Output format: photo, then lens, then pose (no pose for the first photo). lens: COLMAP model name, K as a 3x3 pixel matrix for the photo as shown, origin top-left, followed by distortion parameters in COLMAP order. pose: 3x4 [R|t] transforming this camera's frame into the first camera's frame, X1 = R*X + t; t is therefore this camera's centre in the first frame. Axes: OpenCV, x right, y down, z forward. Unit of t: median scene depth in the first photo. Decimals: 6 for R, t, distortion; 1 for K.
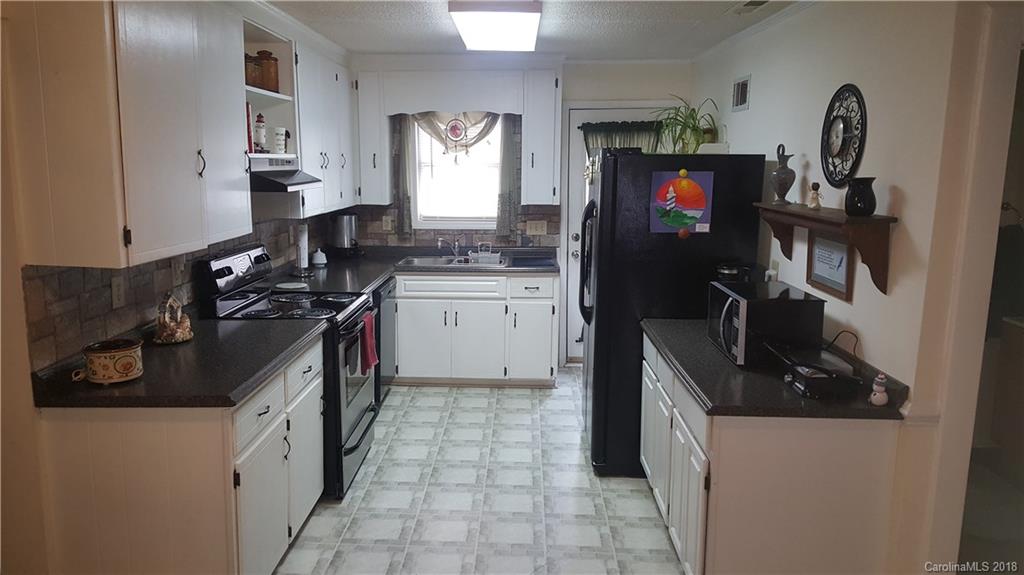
lens RADIAL K [[760.6, 0, 512.0], [0, 760.6, 287.5], [0, 0, 1]] dist [0.144855, -0.212542]
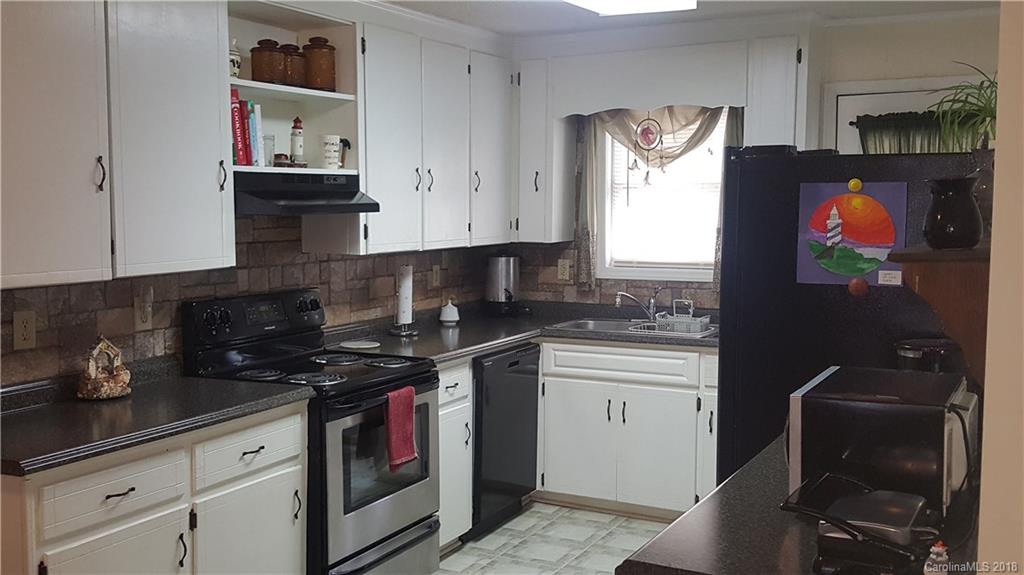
lens RADIAL K [[1095.7, 0, 511.2], [0, 1095.7, 288.1], [0, 0, 1]] dist [0.119711, -0.000756]
pose [[0.898214, 0.029671, -0.438557, 0.257352], [-0.065607, 0.995593, -0.067013, 0.003896], [0.434636, 0.088964, 0.896202, 0.085392]]
